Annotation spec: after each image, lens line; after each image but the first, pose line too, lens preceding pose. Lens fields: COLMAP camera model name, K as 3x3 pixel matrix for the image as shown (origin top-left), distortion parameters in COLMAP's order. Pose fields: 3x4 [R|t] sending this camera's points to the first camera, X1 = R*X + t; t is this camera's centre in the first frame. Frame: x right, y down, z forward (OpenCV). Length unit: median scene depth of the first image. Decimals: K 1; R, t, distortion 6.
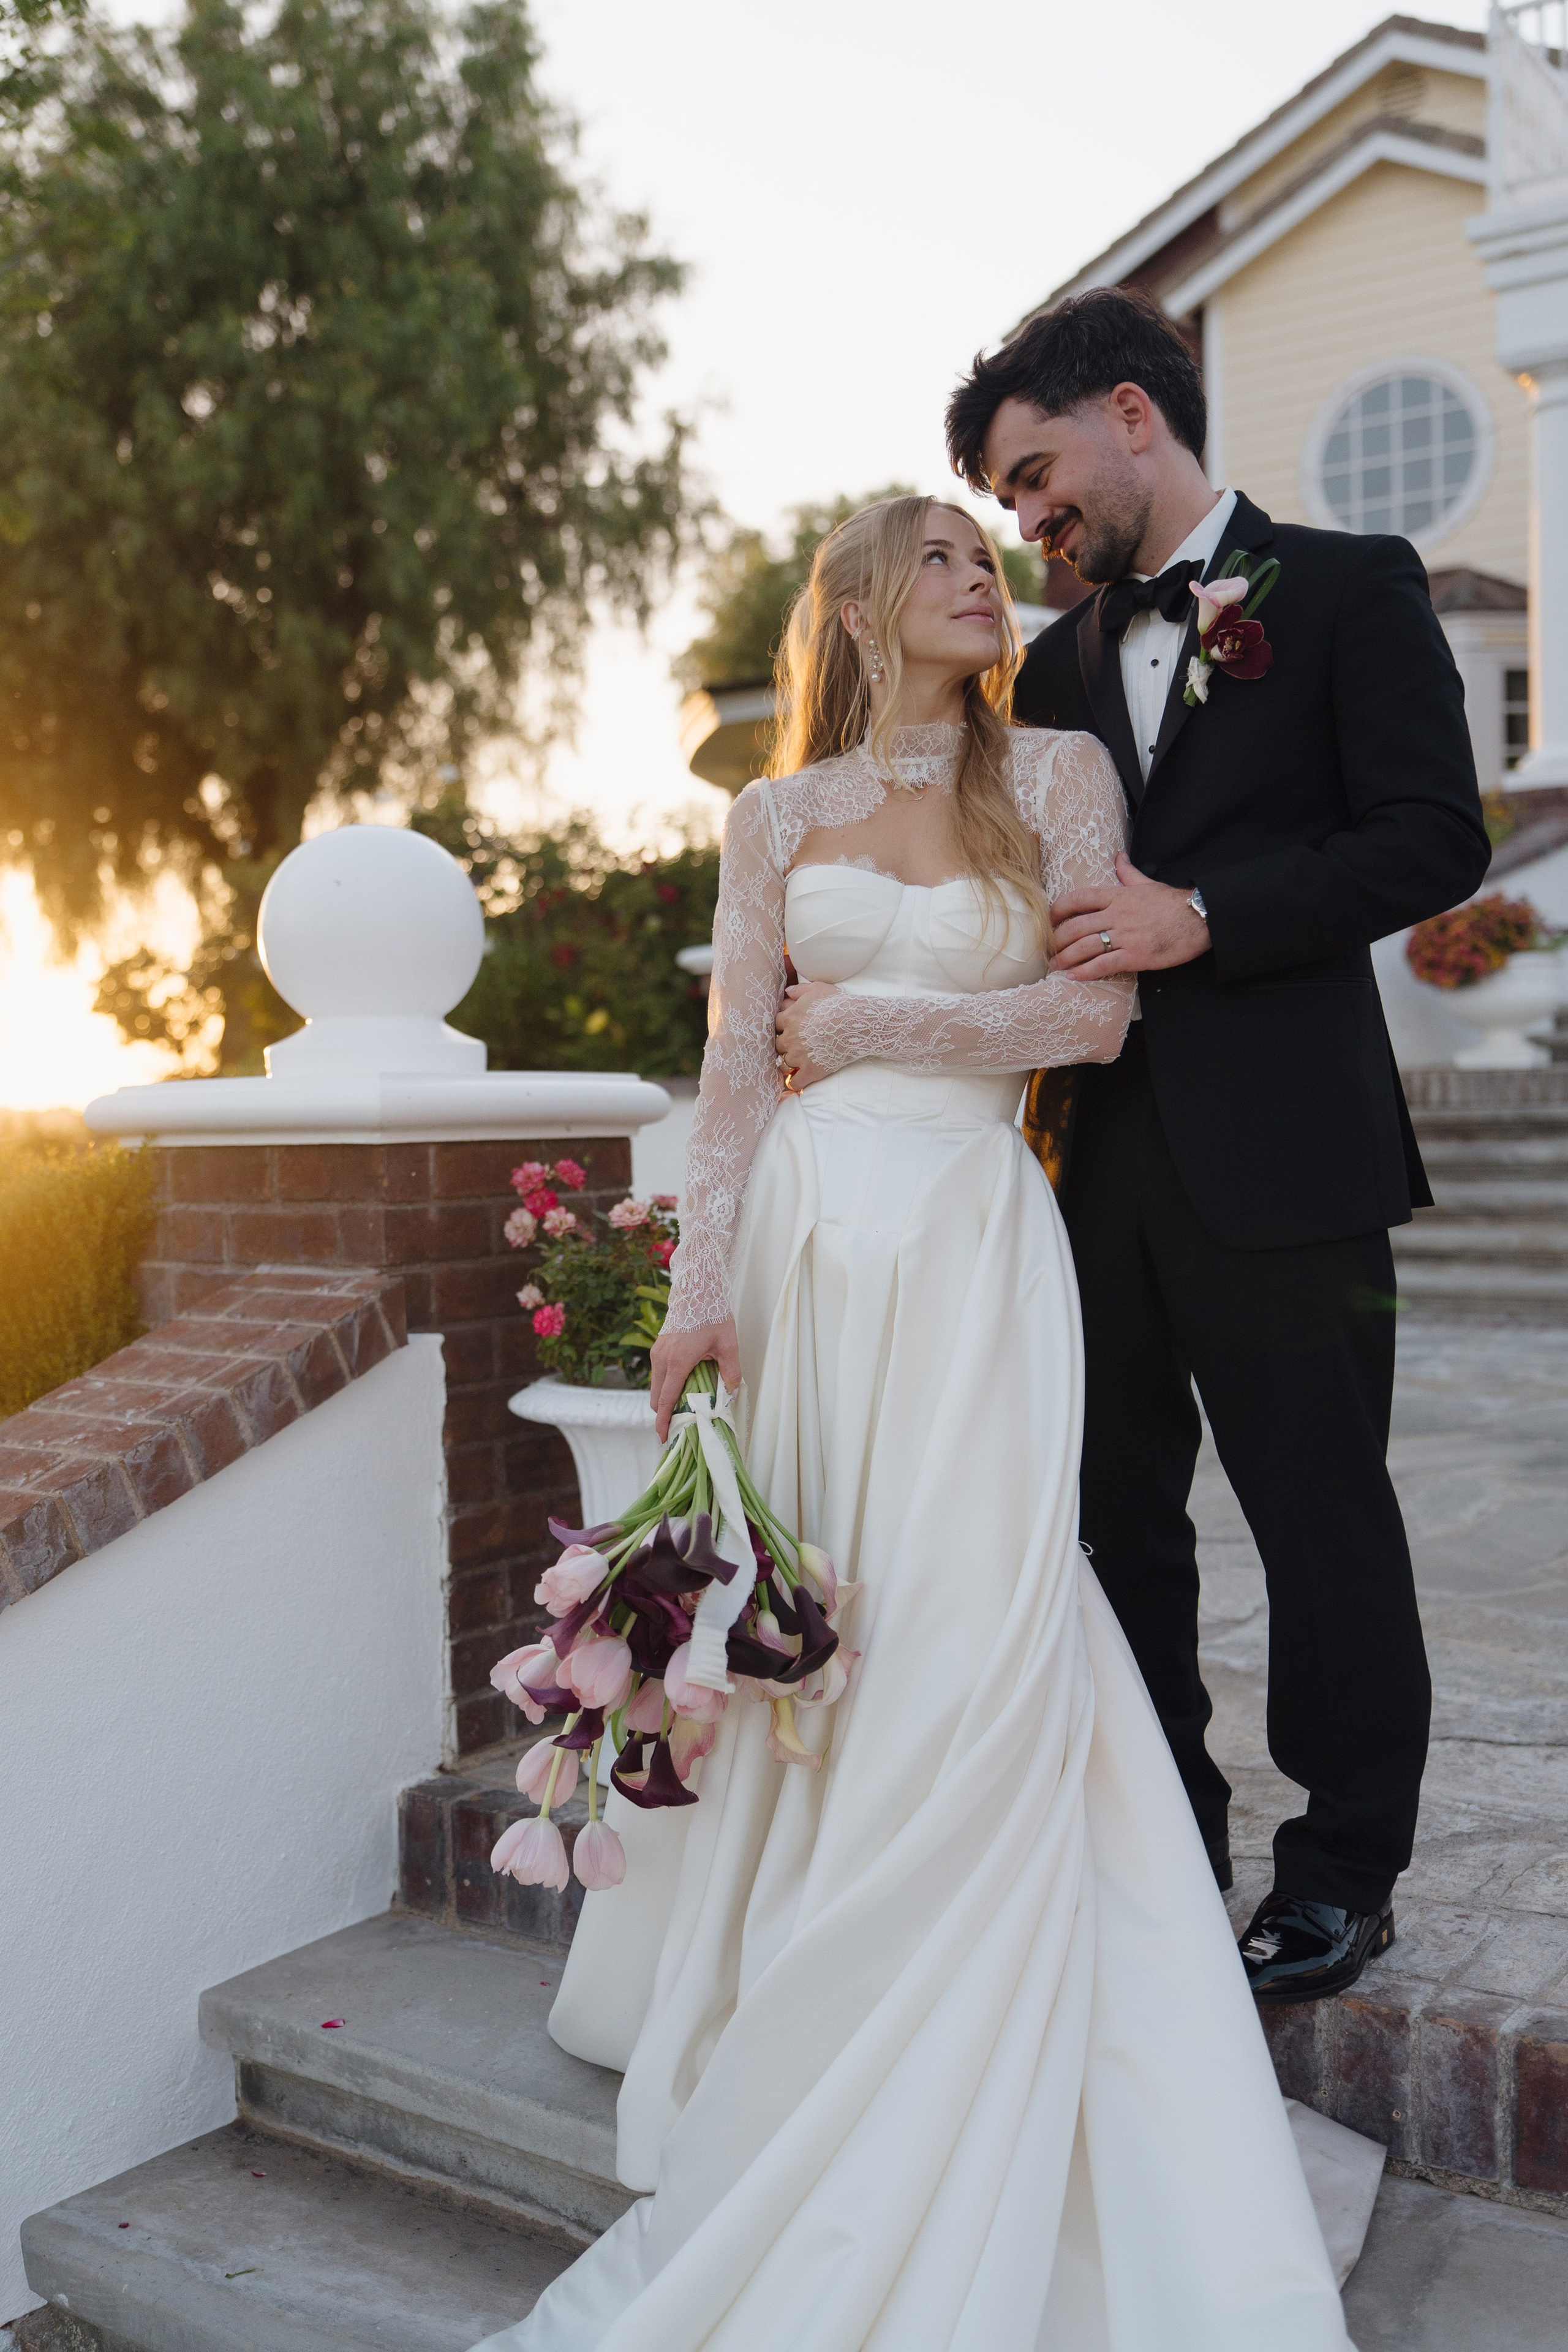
lens RADIAL K [[2226.3, 0, 789.2], [0, 2226.3, 1182.8], [0, 0, 1]] dist [-0.004701, -0.021765]
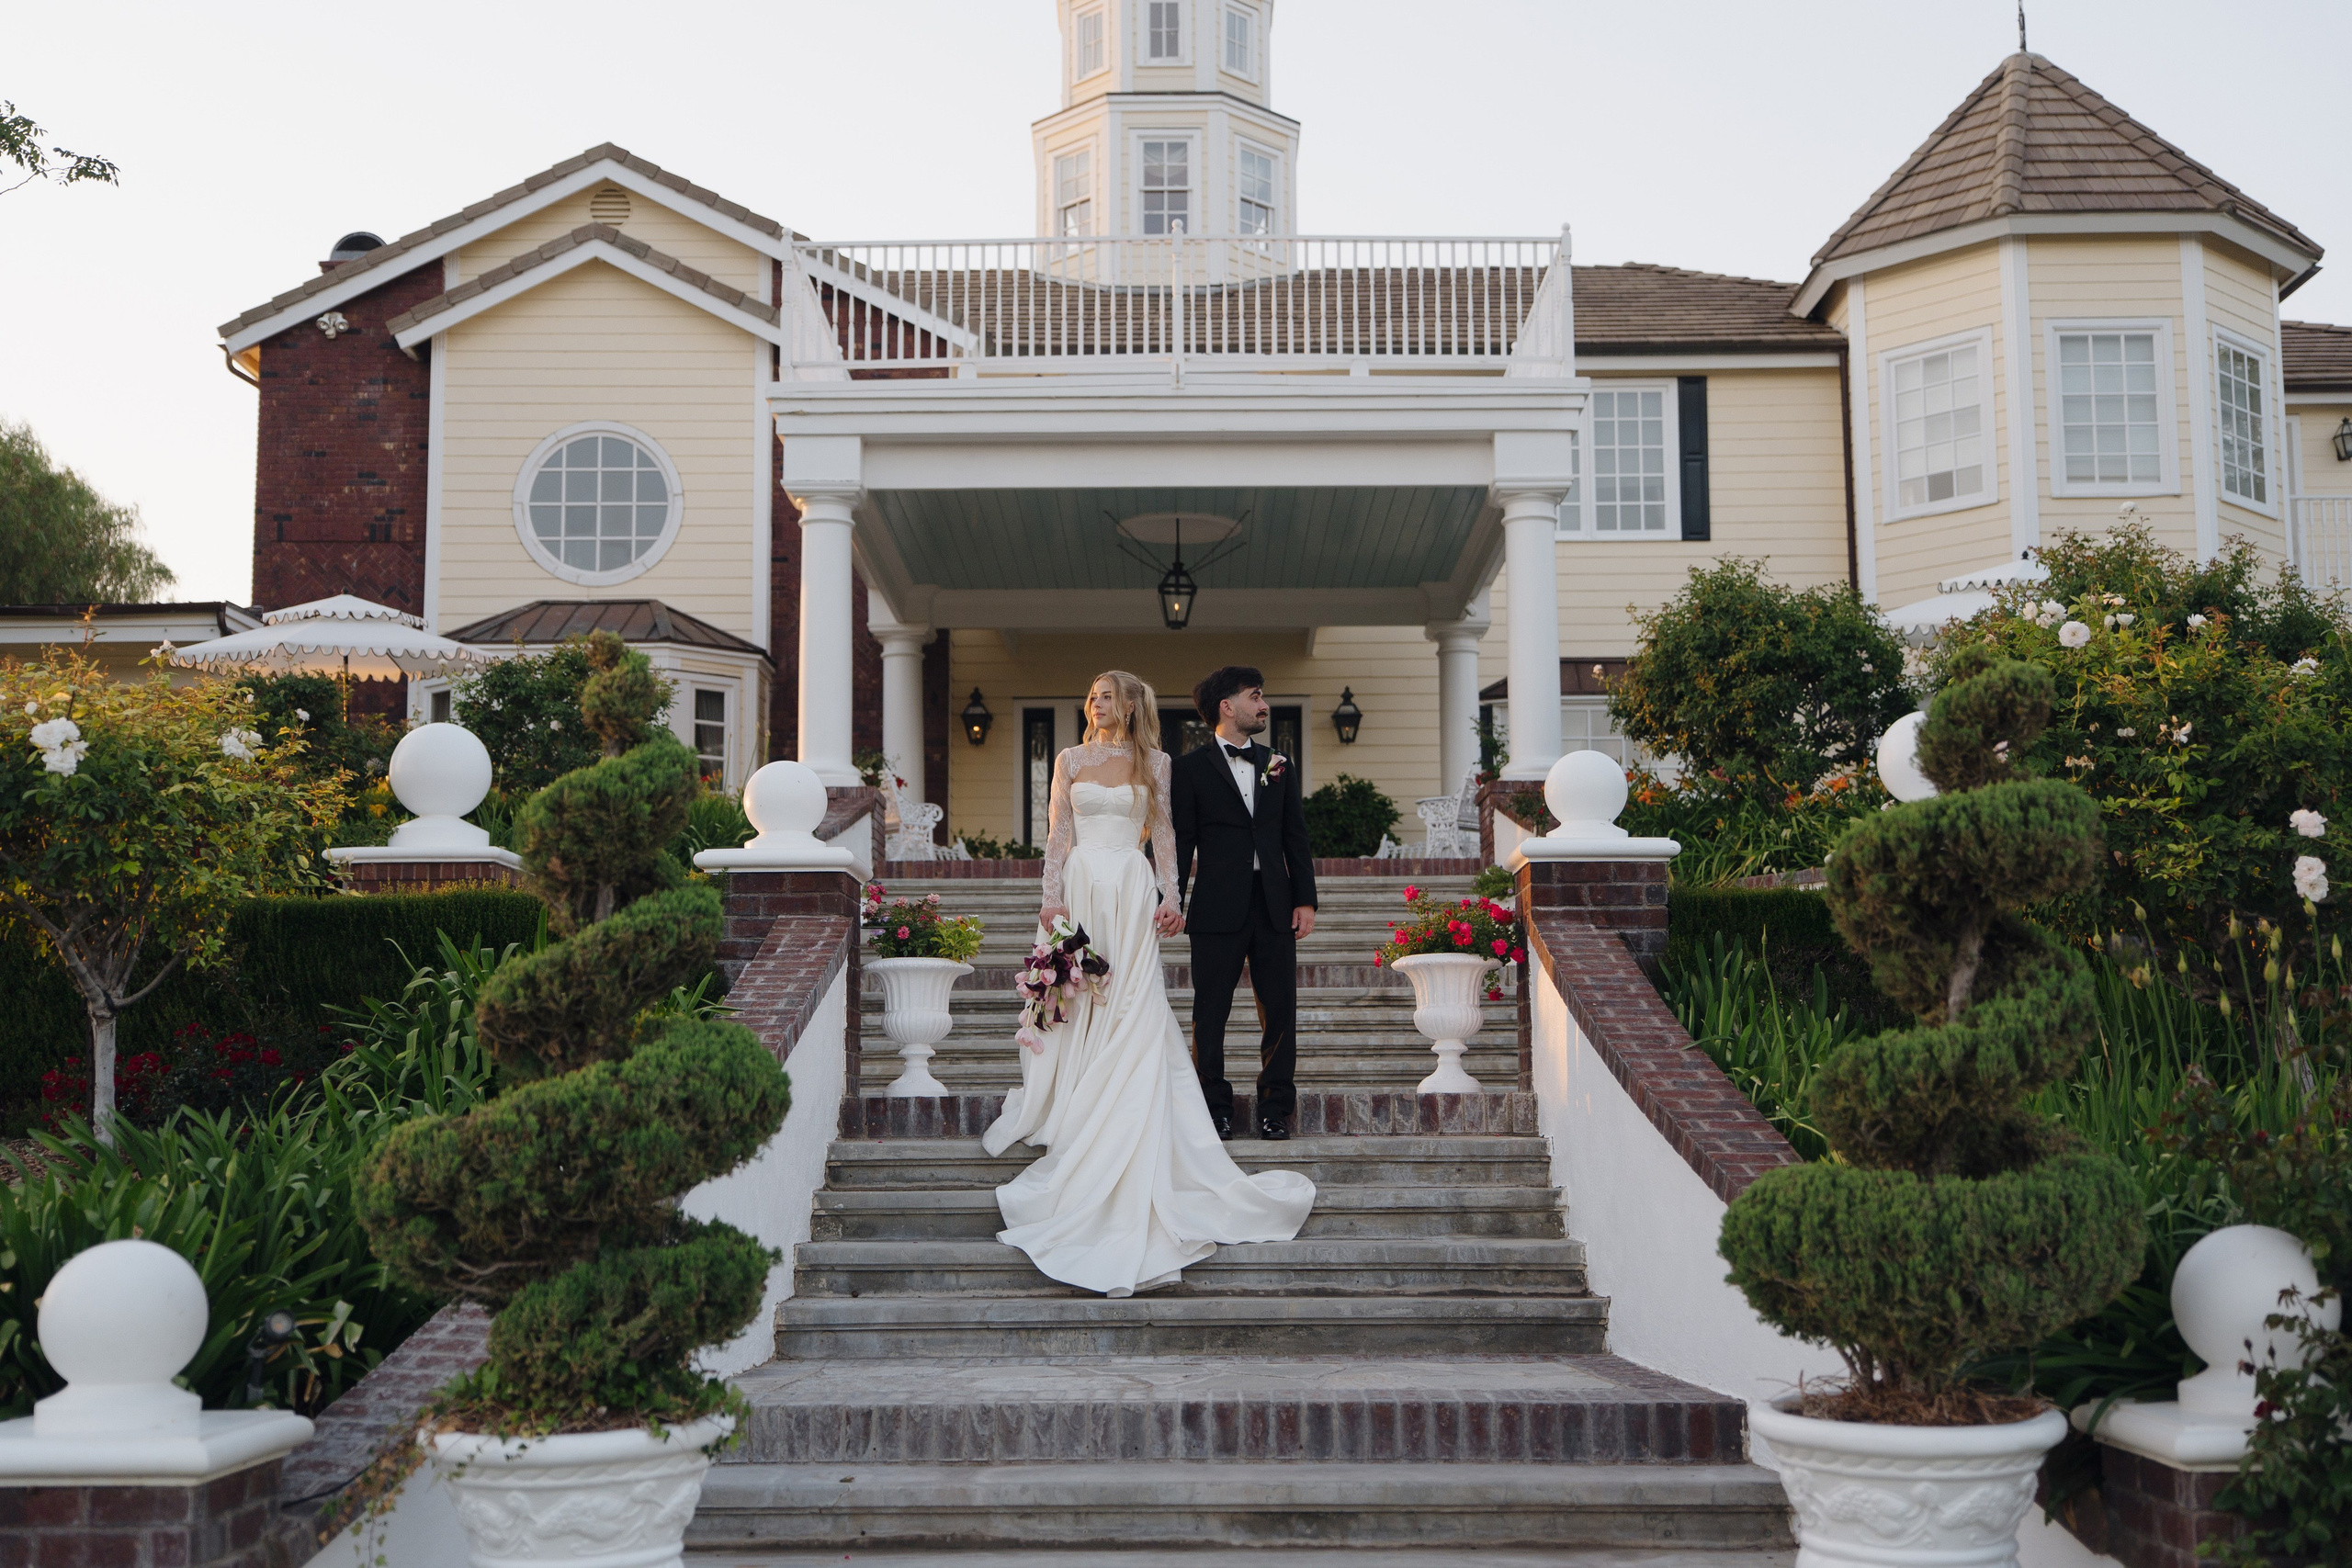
lens RADIAL K [[2419.6, 0, 1122.1], [0, 2419.6, 844.8], [0, 0, 1]] dist [0.120391, -0.190440]
pose [[0.839019, 0.077397, 0.538569, -0.187924], [0.003716, 0.988993, -0.147917, 0.049440], [-0.544090, 0.126106, 0.829496, -0.216752]]
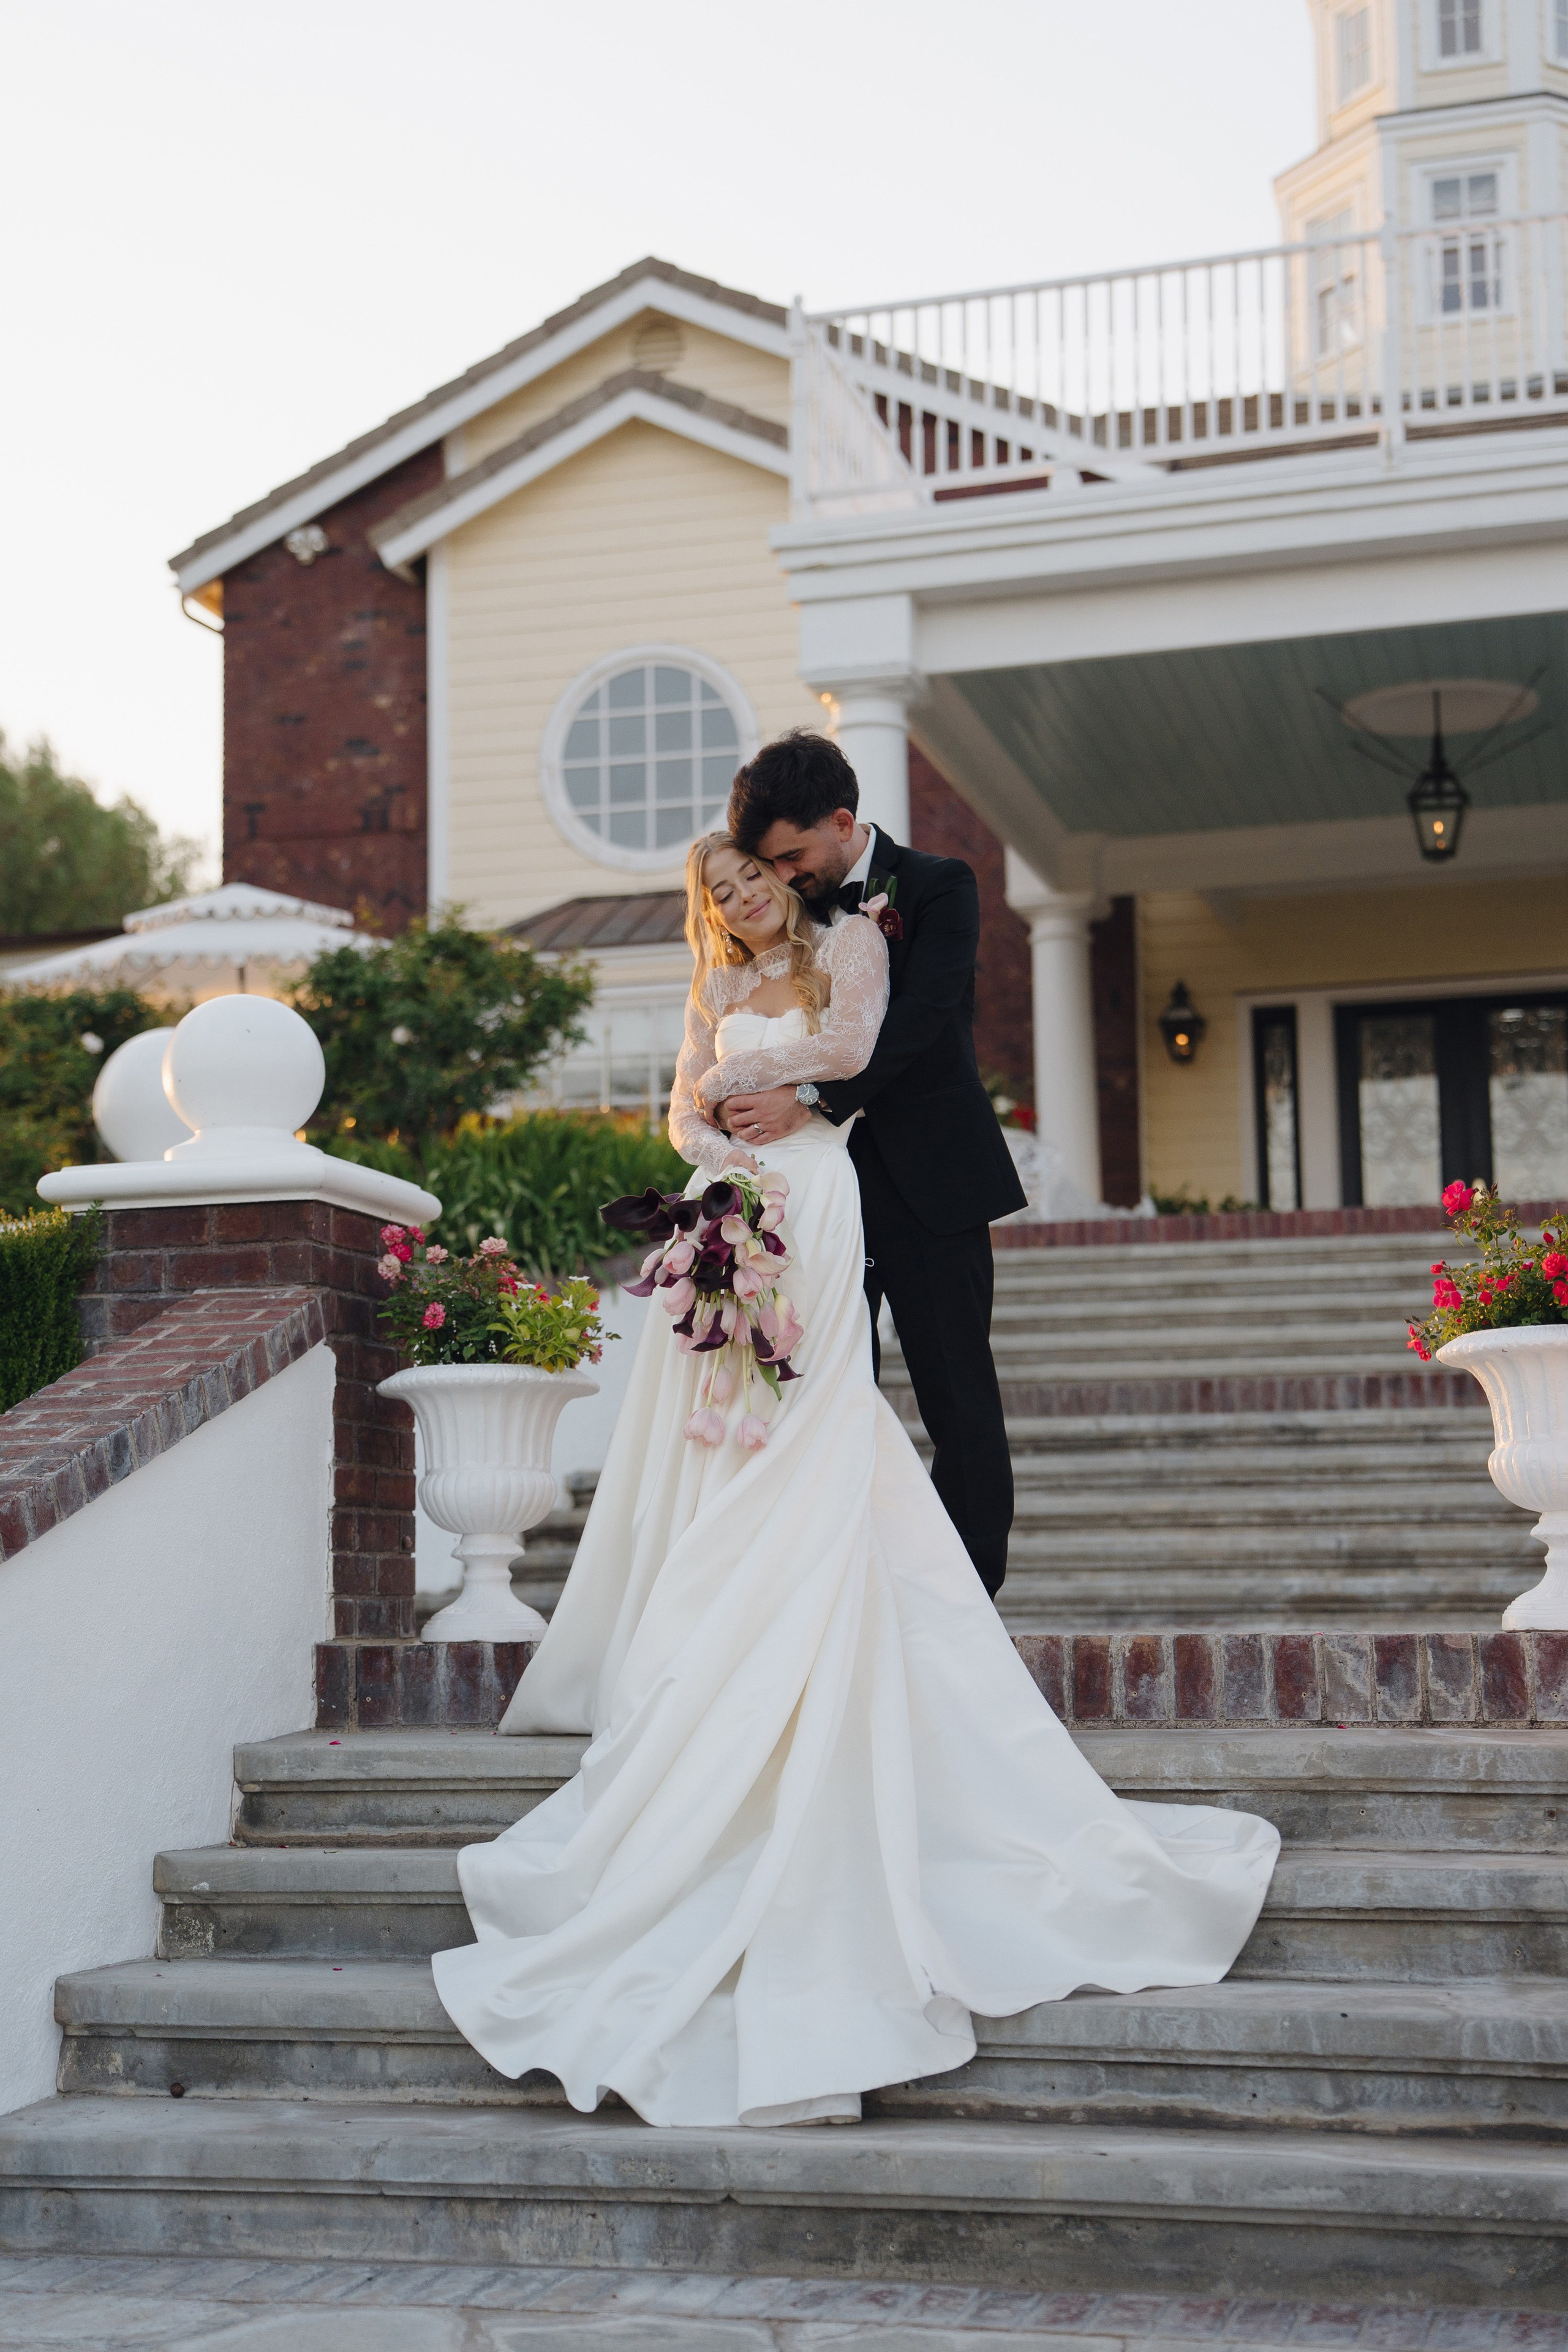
lens RADIAL K [[3098.6, 0, 783.0], [0, 3098.6, 1208.7], [0, 0, 1]] dist [0.251947, -0.565860]
pose [[0.944335, 0.046687, 0.325656, -0.066570], [0.004960, 0.987746, -0.155990, 0.037063], [-0.328948, 0.148922, 0.932532, -0.122428]]
